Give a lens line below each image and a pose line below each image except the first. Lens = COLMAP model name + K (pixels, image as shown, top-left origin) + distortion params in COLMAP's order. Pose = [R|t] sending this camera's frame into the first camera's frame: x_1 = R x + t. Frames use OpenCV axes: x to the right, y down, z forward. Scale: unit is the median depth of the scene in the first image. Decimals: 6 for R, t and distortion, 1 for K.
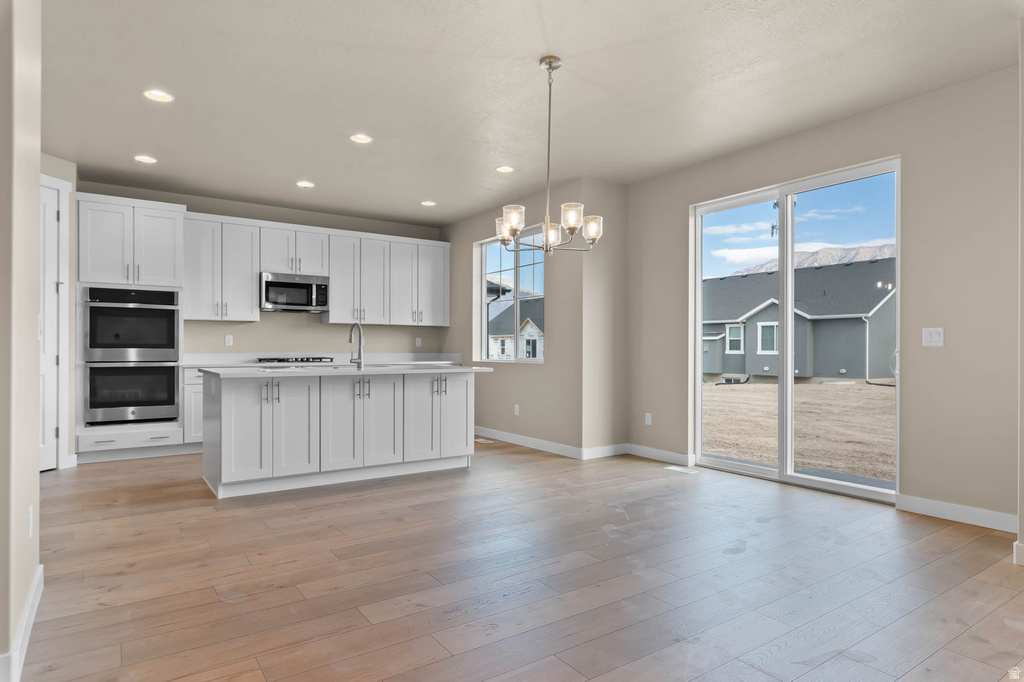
lens RADIAL K [[591.7, 0, 538.9], [0, 591.7, 345.1], [0, 0, 1]] dist [-0.001593, 0.000059]
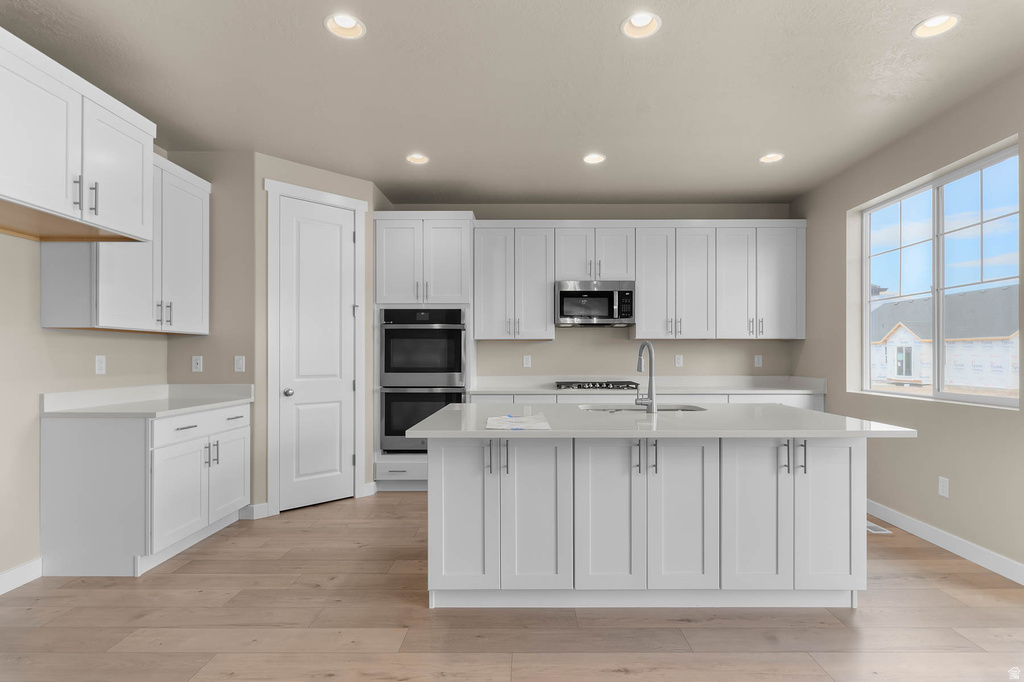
lens RADIAL K [[526.4, 0, 518.0], [0, 526.4, 355.0], [0, 0, 1]] dist [0.001468, -0.000050]
pose [[0.801771, -0.002945, -0.597625, -0.066818], [0.005275, 0.999984, 0.002150, -0.020532], [0.597609, -0.004876, 0.801773, 0.384710]]
